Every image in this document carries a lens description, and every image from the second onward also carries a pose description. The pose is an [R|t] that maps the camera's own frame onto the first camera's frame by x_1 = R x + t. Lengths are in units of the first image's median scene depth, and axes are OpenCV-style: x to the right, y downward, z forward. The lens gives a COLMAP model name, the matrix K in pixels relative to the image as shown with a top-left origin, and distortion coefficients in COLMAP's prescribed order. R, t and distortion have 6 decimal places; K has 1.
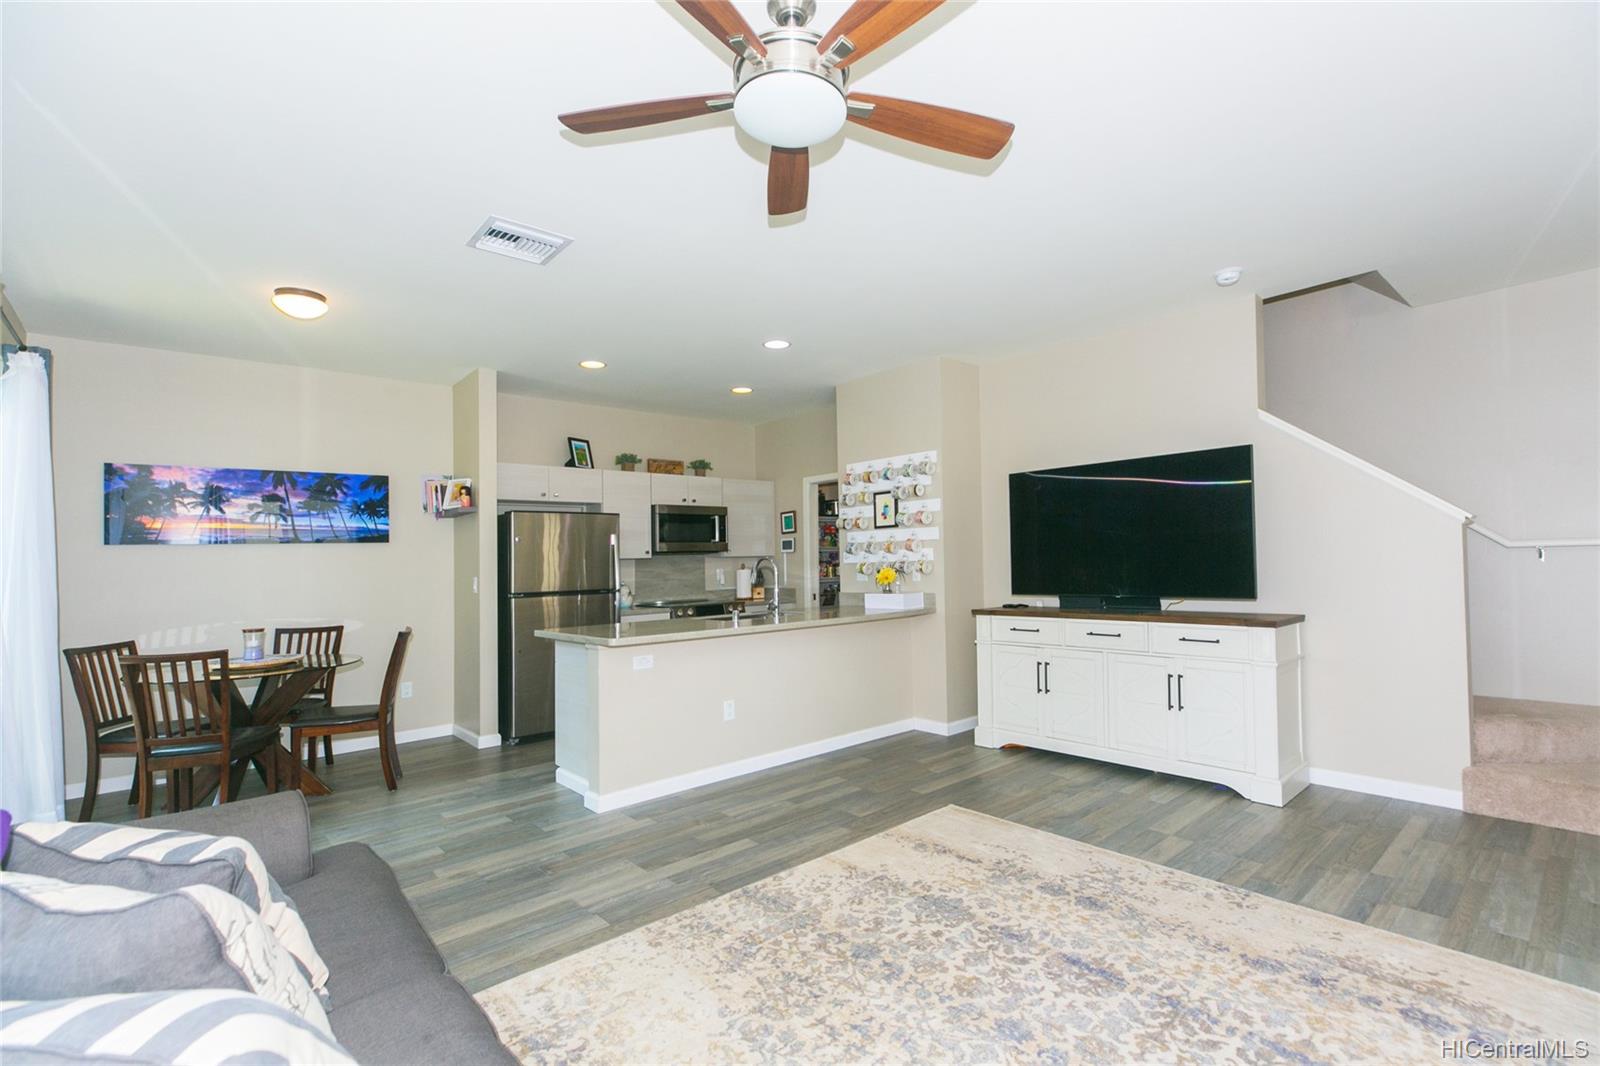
lens RADIAL K [[721.1, 0, 810.7], [0, 721.1, 484.0], [0, 0, 1]] dist [0.006572, -0.003761]
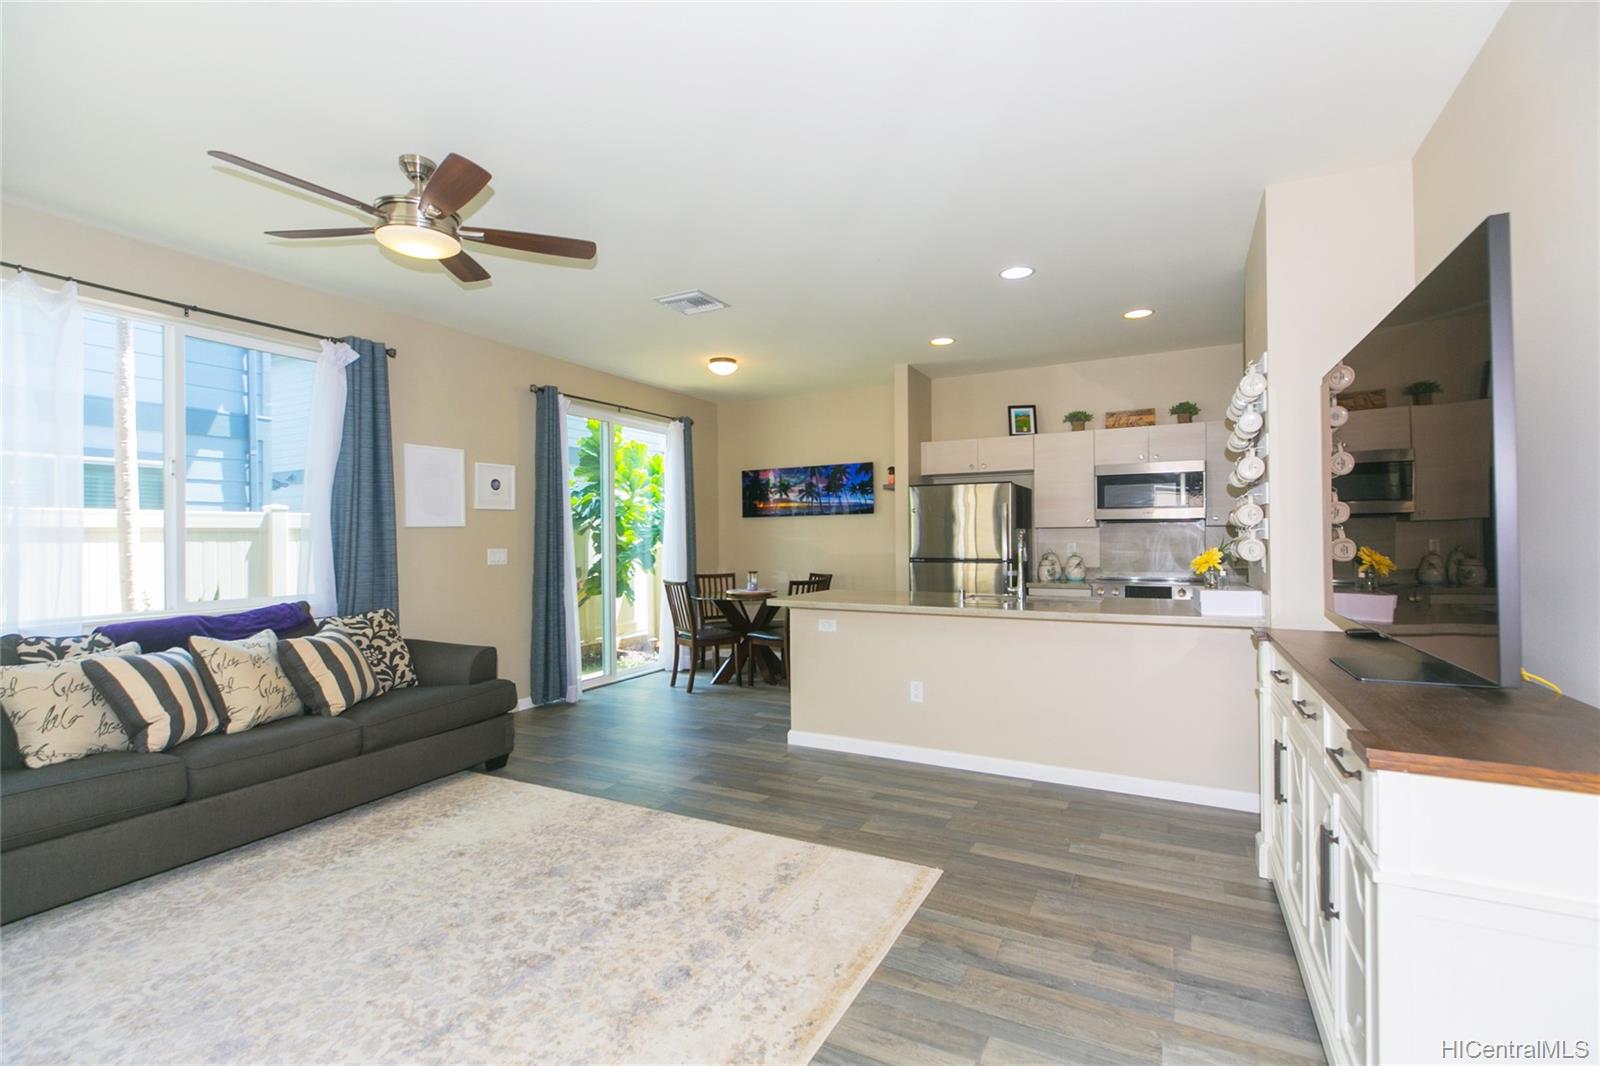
lens RADIAL K [[721.1, 0, 798.0], [0, 721.1, 503.2], [0, 0, 1]] dist [0.006572, -0.003761]
pose [[0.348631, -0.016596, -0.937113, 0.683037], [0.104790, 0.994265, 0.021376, 0.024741], [0.931384, -0.105652, 0.348370, 0.508935]]
